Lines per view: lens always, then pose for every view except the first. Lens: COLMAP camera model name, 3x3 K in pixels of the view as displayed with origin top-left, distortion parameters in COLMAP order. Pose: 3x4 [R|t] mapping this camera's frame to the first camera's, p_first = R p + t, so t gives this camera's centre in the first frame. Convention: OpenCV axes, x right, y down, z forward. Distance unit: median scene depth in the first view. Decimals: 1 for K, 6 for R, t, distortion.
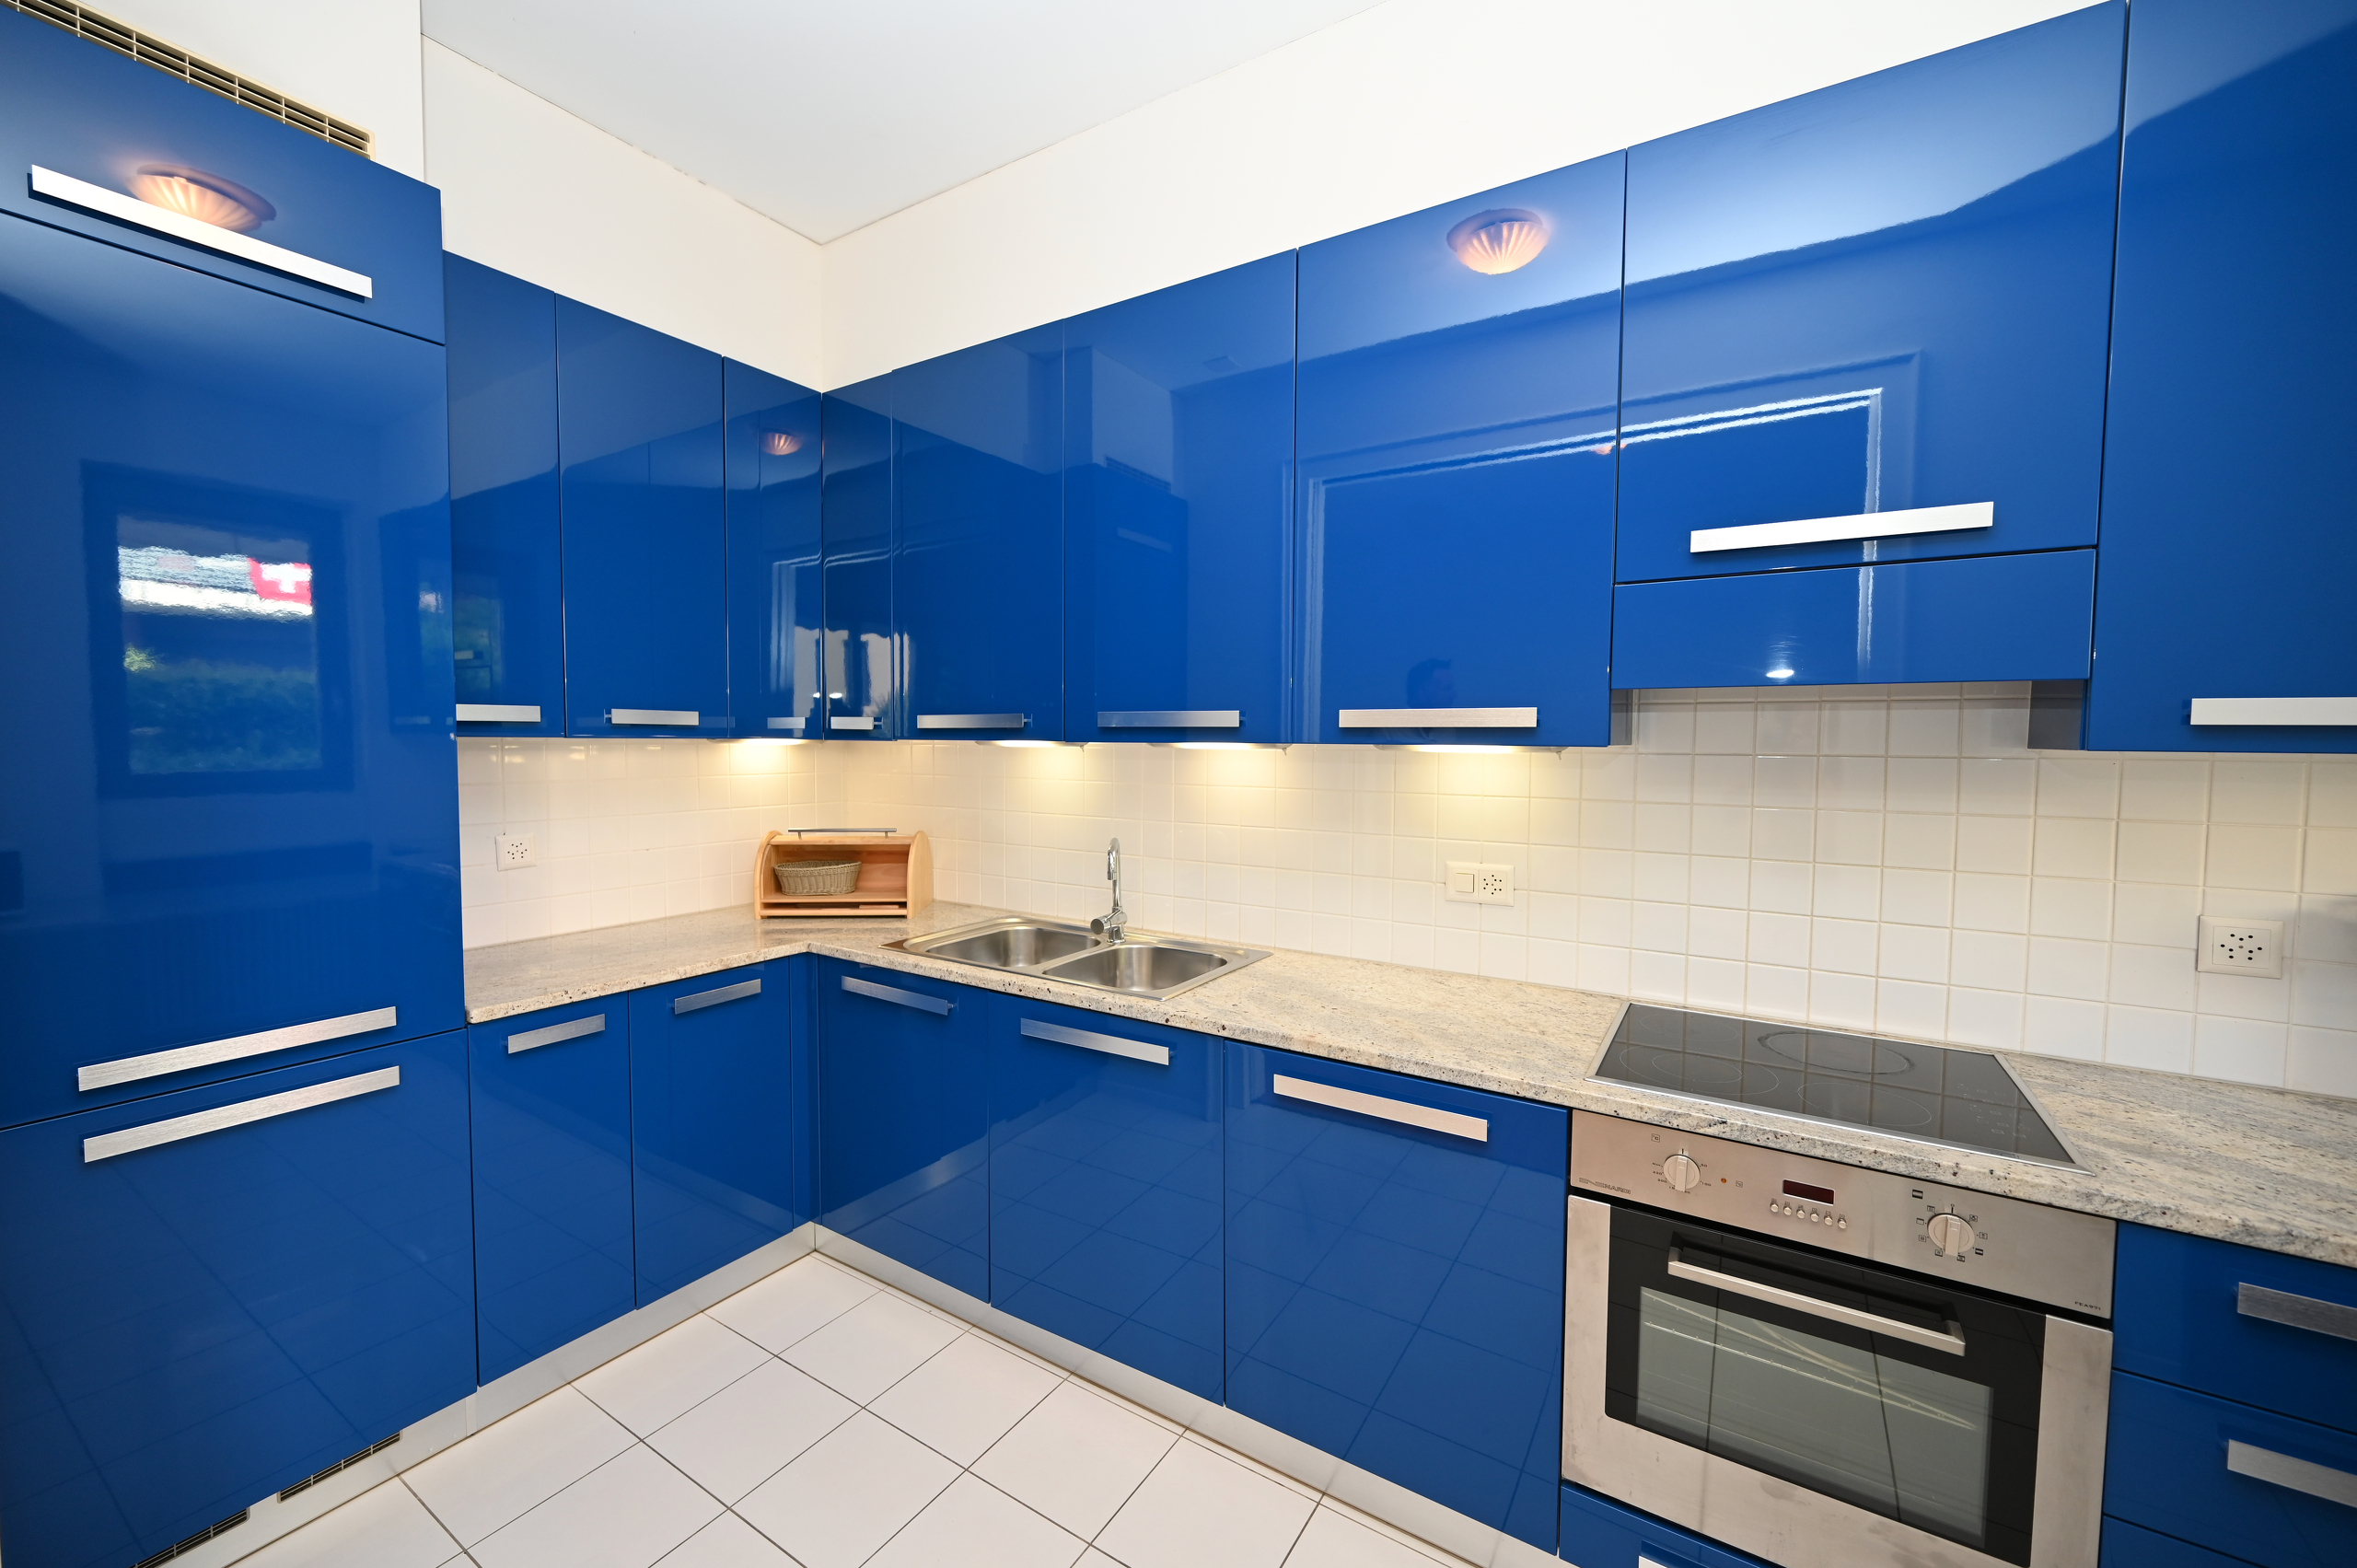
lens RADIAL K [[921.4, 0, 1178.5], [0, 921.4, 784.0], [0, 0, 1]] dist [-0.000232, -0.000283]
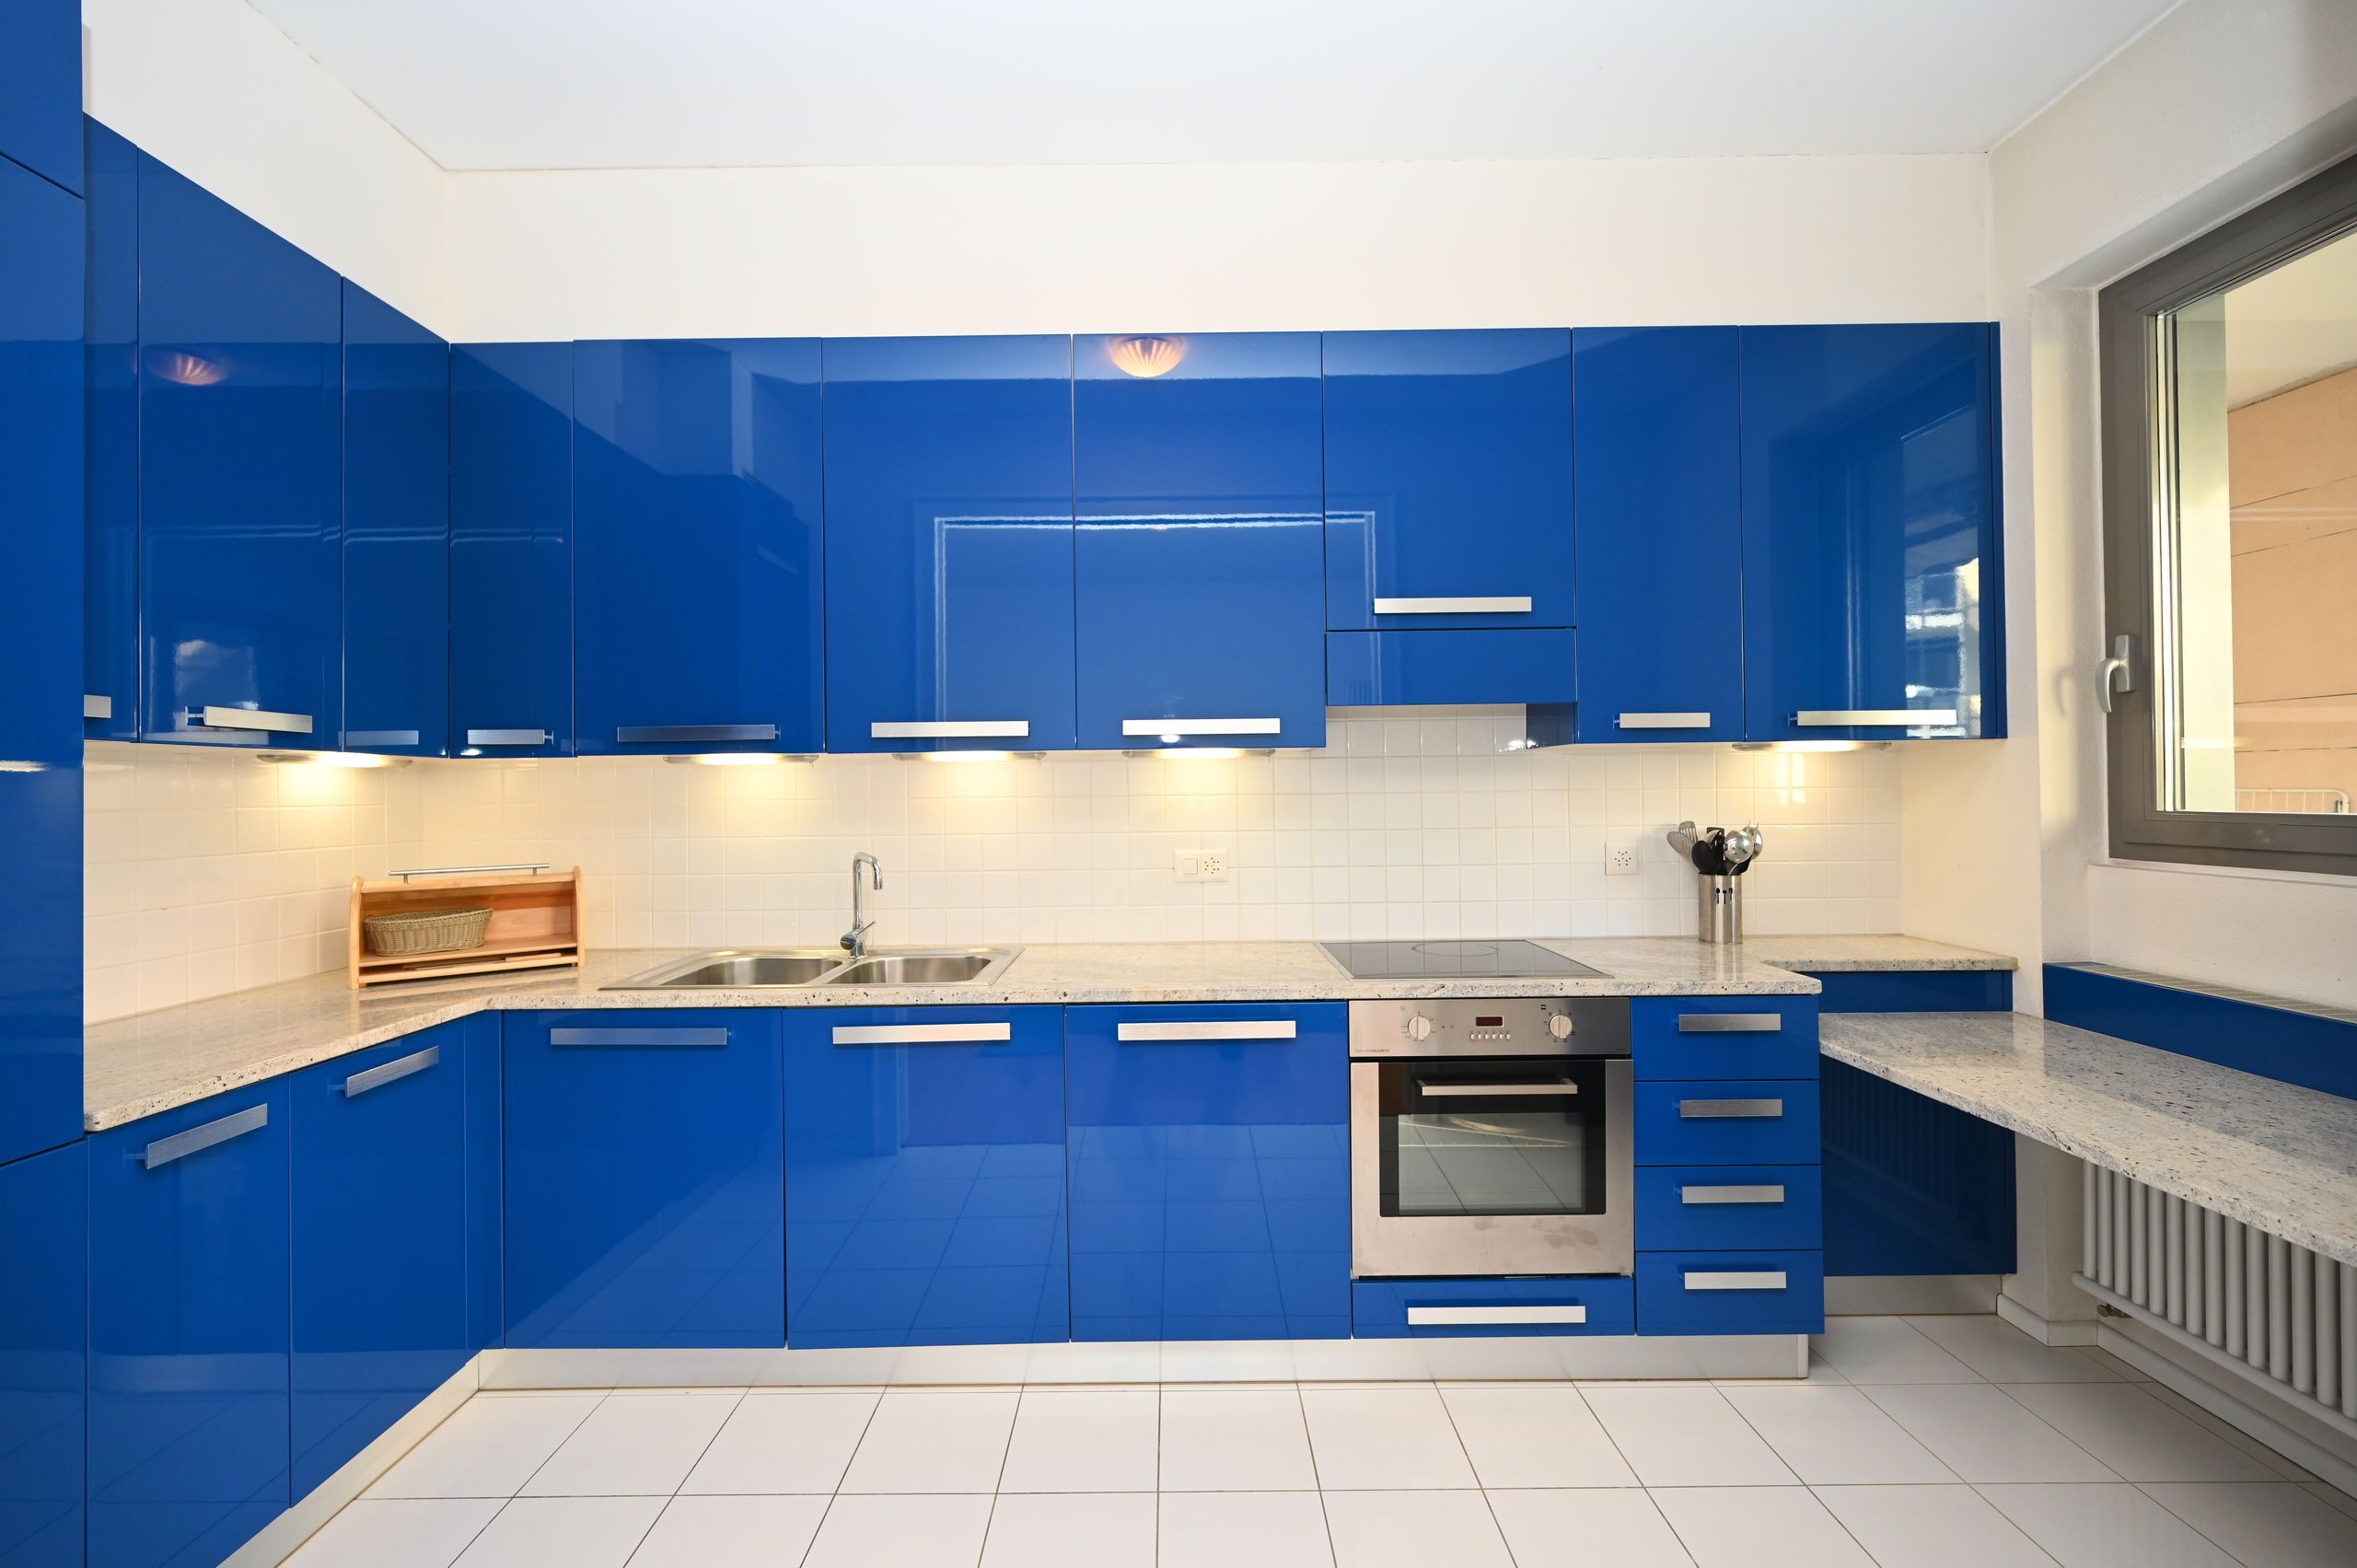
lens RADIAL K [[954.8, 0, 1179.9], [0, 954.8, 779.0], [0, 0, 1]] dist [0.000290, -0.000349]
pose [[0.842735, -0.011311, 0.538210, -0.394312], [0.044721, 0.997794, -0.049055, 0.054462], [-0.536468, 0.065410, 0.841382, -0.070089]]
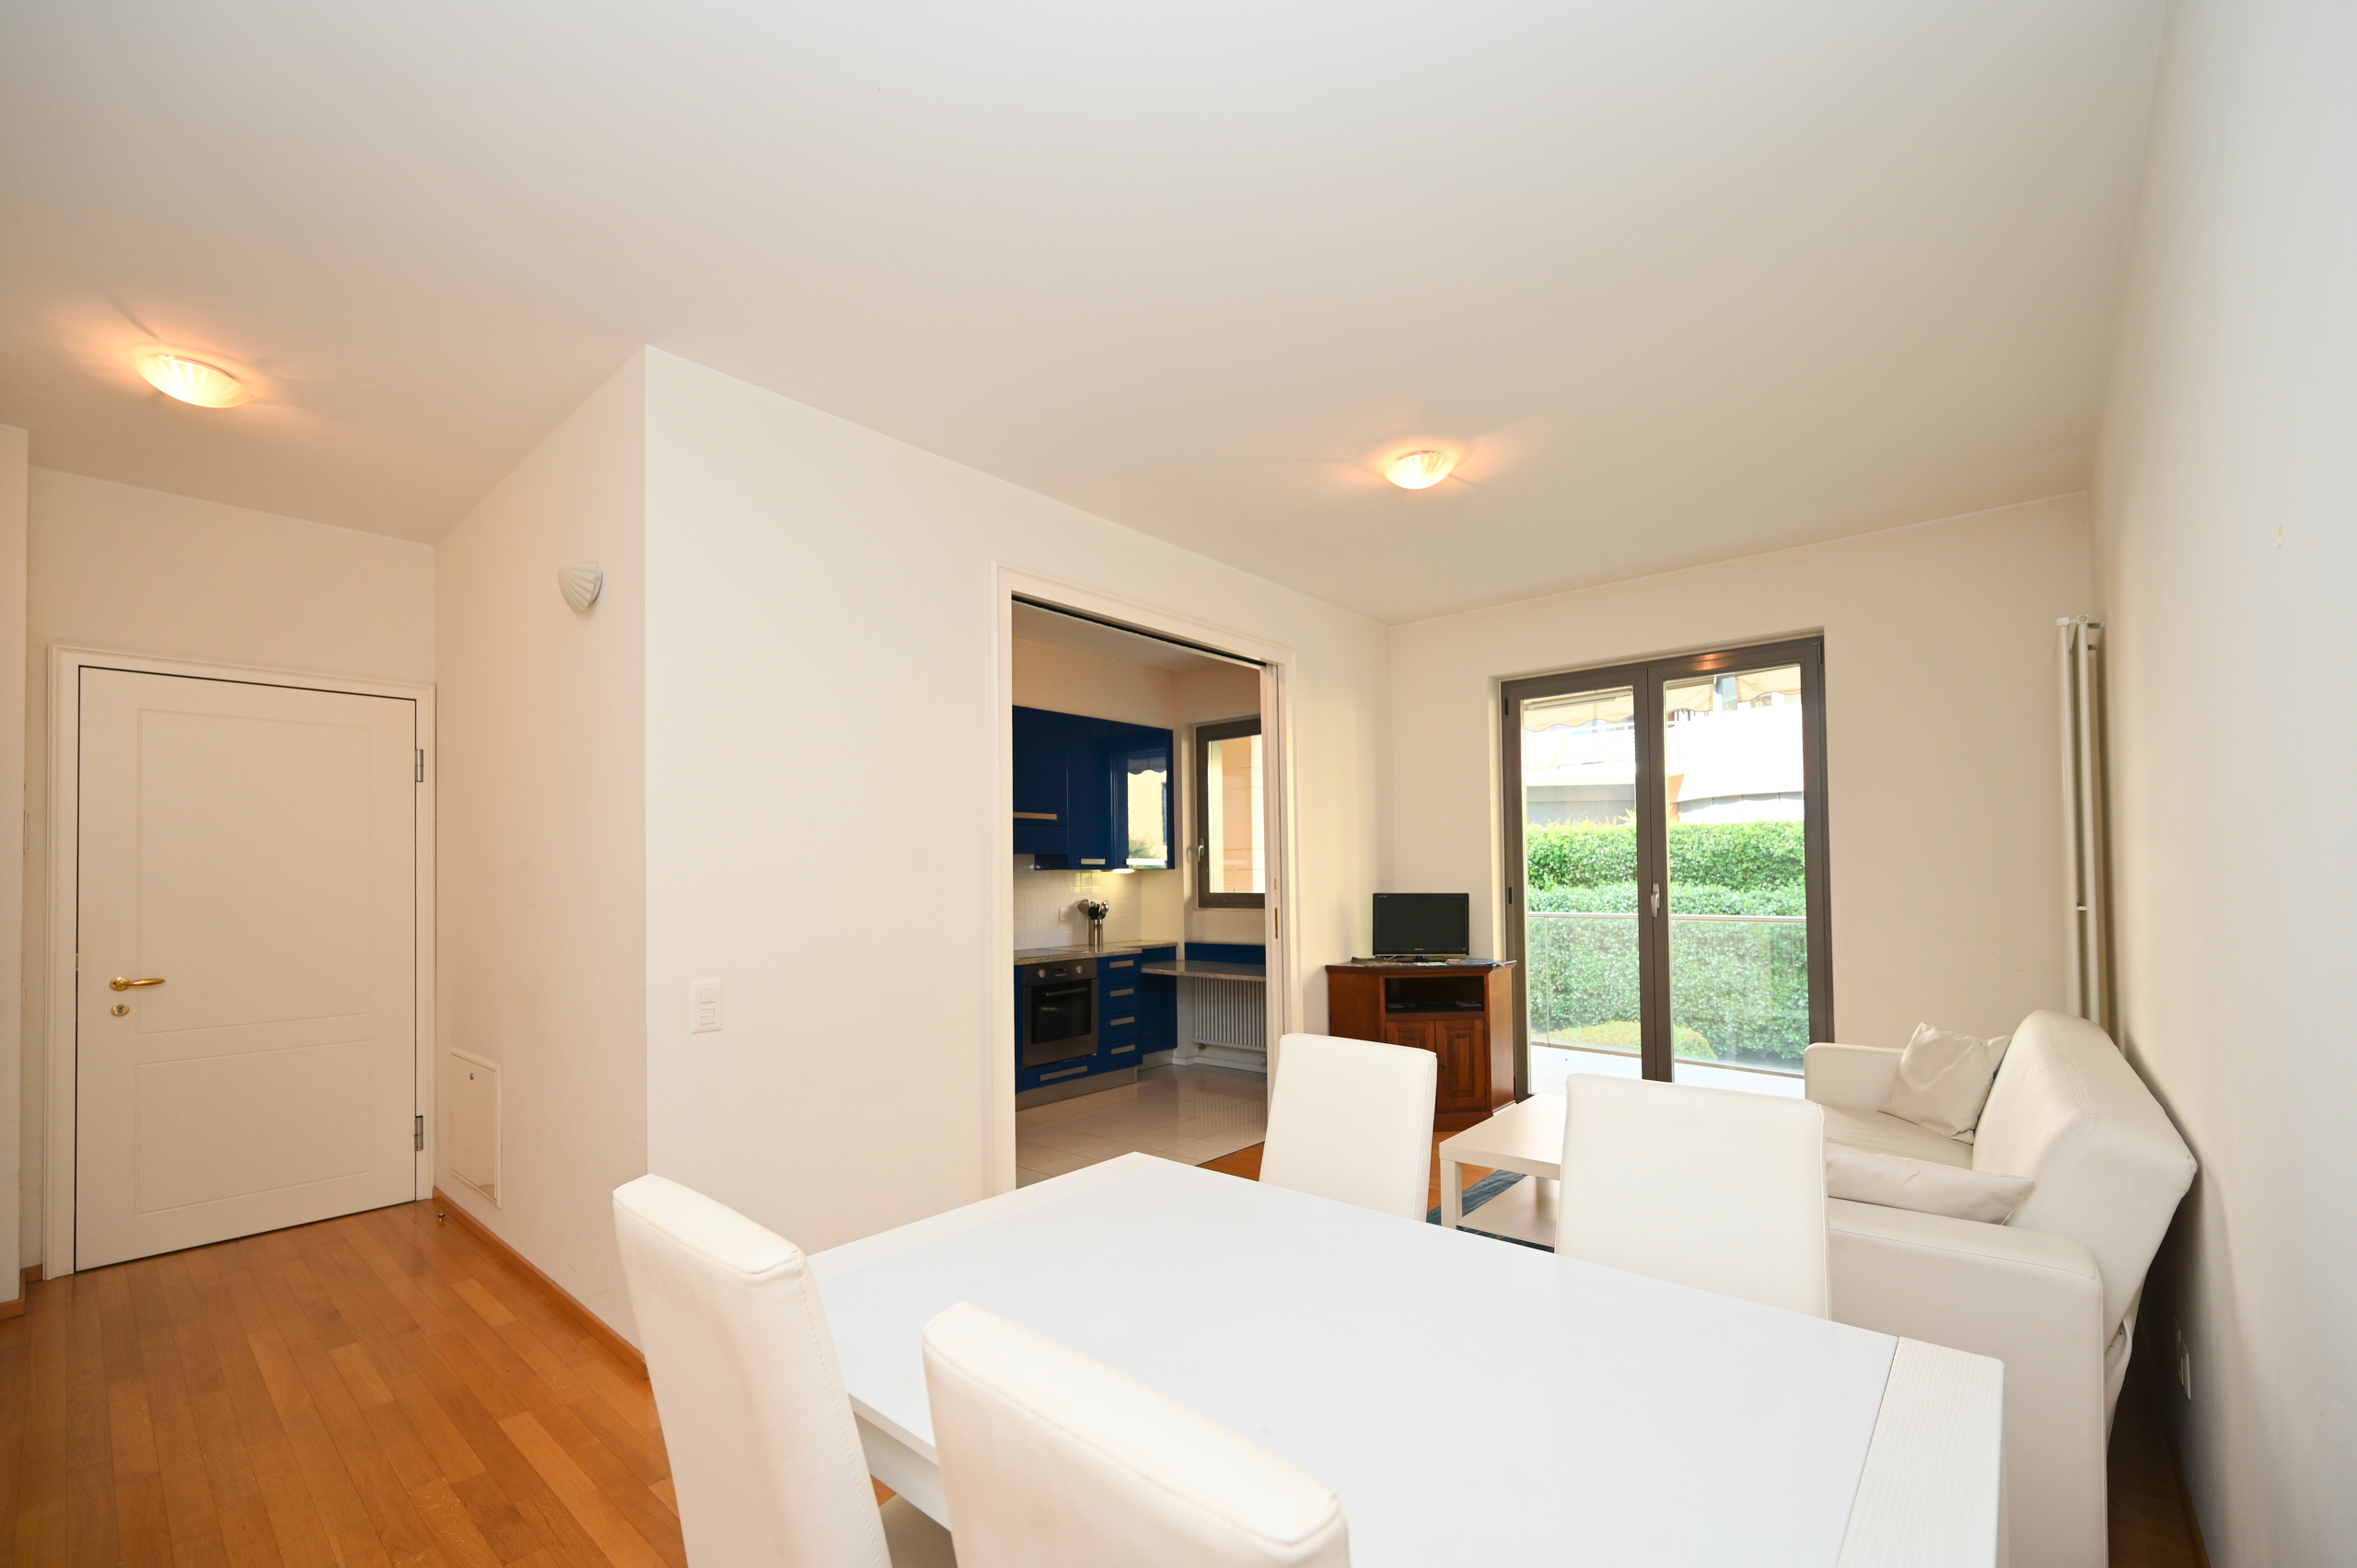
lens RADIAL K [[954.8, 0, 1179.9], [0, 954.8, 779.0], [0, 0, 1]] dist [0.000290, -0.000349]
pose [[0.149589, 0.089473, 0.984692, -2.384601], [0.055975, 0.993534, -0.098780, 0.009433], [-0.987163, 0.069895, 0.143613, -0.180619]]
